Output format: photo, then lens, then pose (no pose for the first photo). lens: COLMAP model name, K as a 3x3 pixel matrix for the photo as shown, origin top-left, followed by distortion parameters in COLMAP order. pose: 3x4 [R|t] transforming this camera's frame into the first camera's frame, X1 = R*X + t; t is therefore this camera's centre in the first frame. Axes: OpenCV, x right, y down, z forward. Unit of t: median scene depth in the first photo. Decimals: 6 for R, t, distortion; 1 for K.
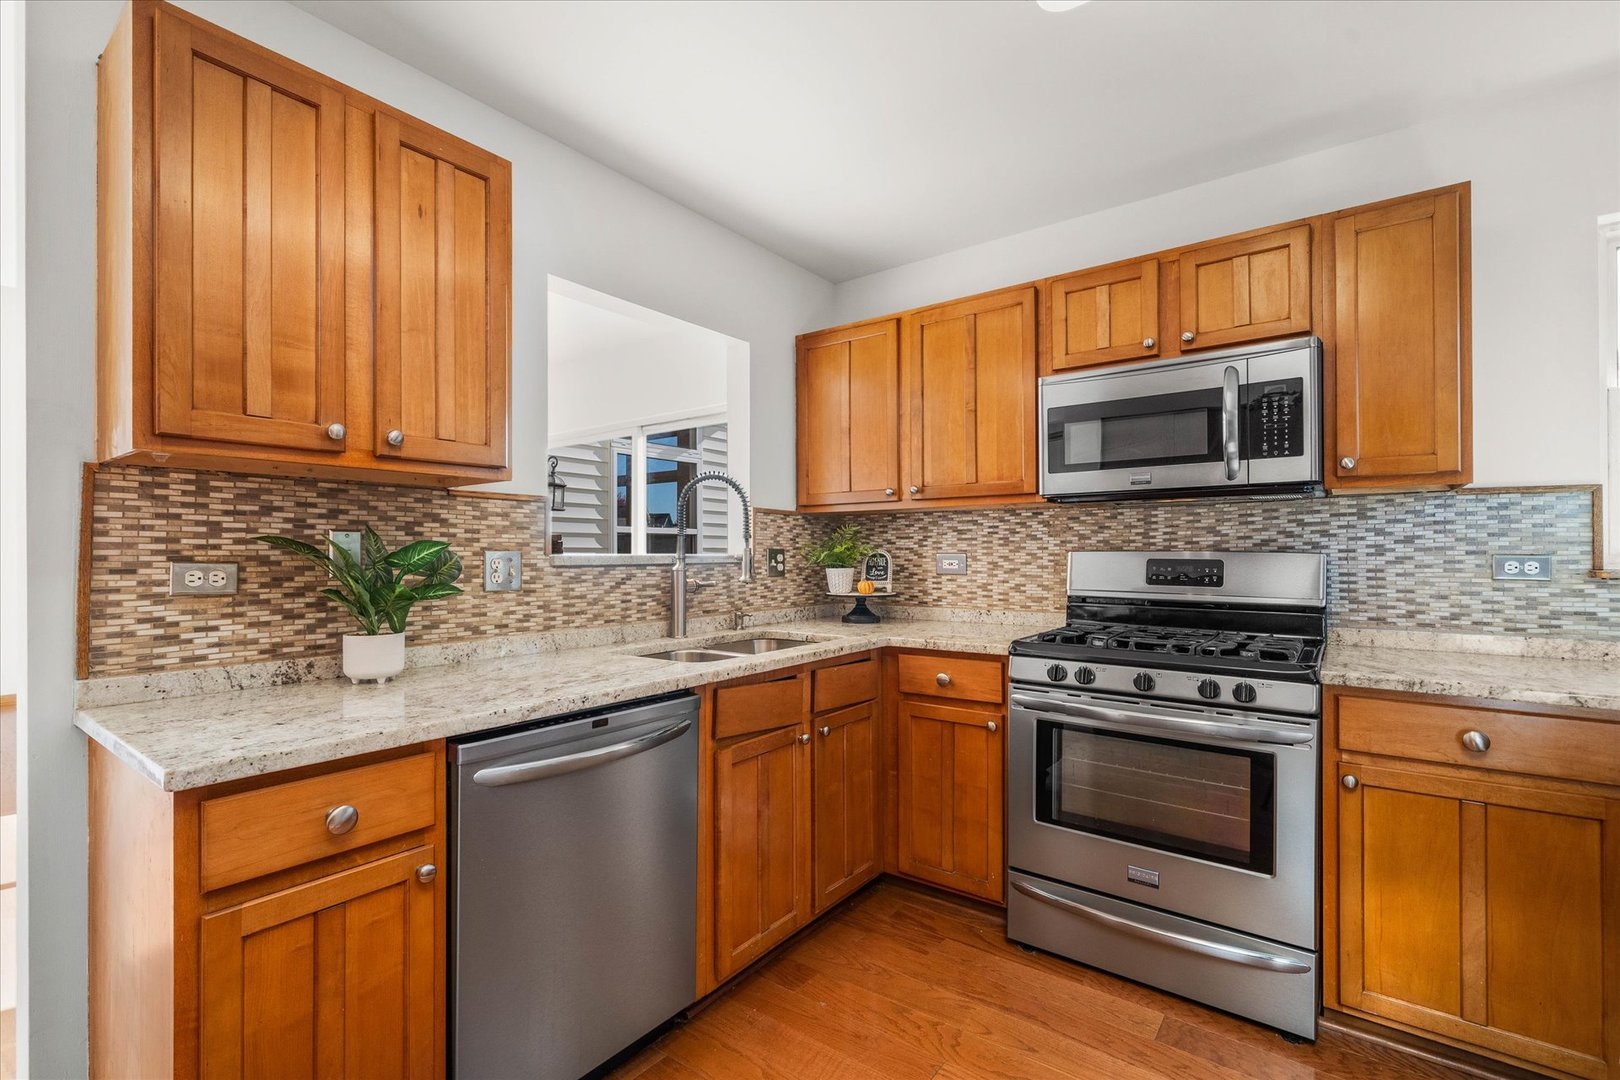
lens RADIAL K [[720.9, 0, 808.1], [0, 720.9, 546.9], [0, 0, 1]] dist [0.001453, 0.000675]
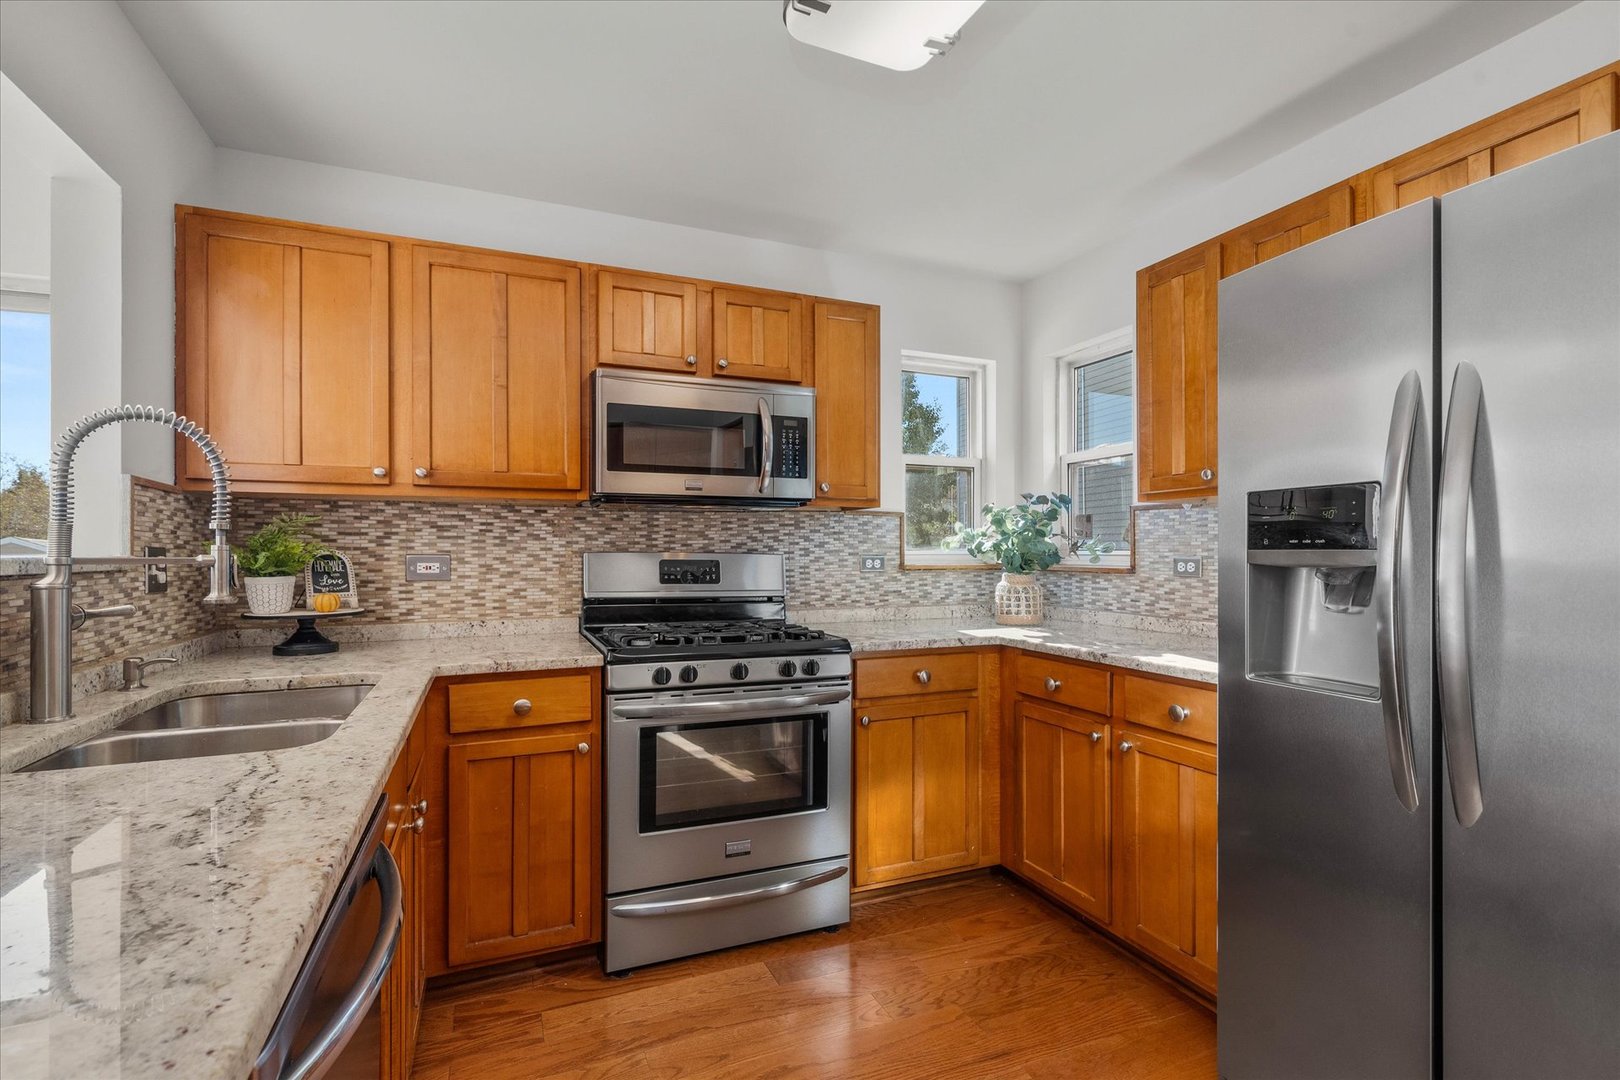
lens RADIAL K [[720.9, 0, 802.2], [0, 720.9, 546.8], [0, 0, 1]] dist [0.001453, 0.000675]
pose [[0.514851, 0.008939, 0.857233, -0.342473], [-0.007873, 0.999953, -0.005698, 0.001901], [-0.857244, -0.003815, 0.514897, 0.279610]]
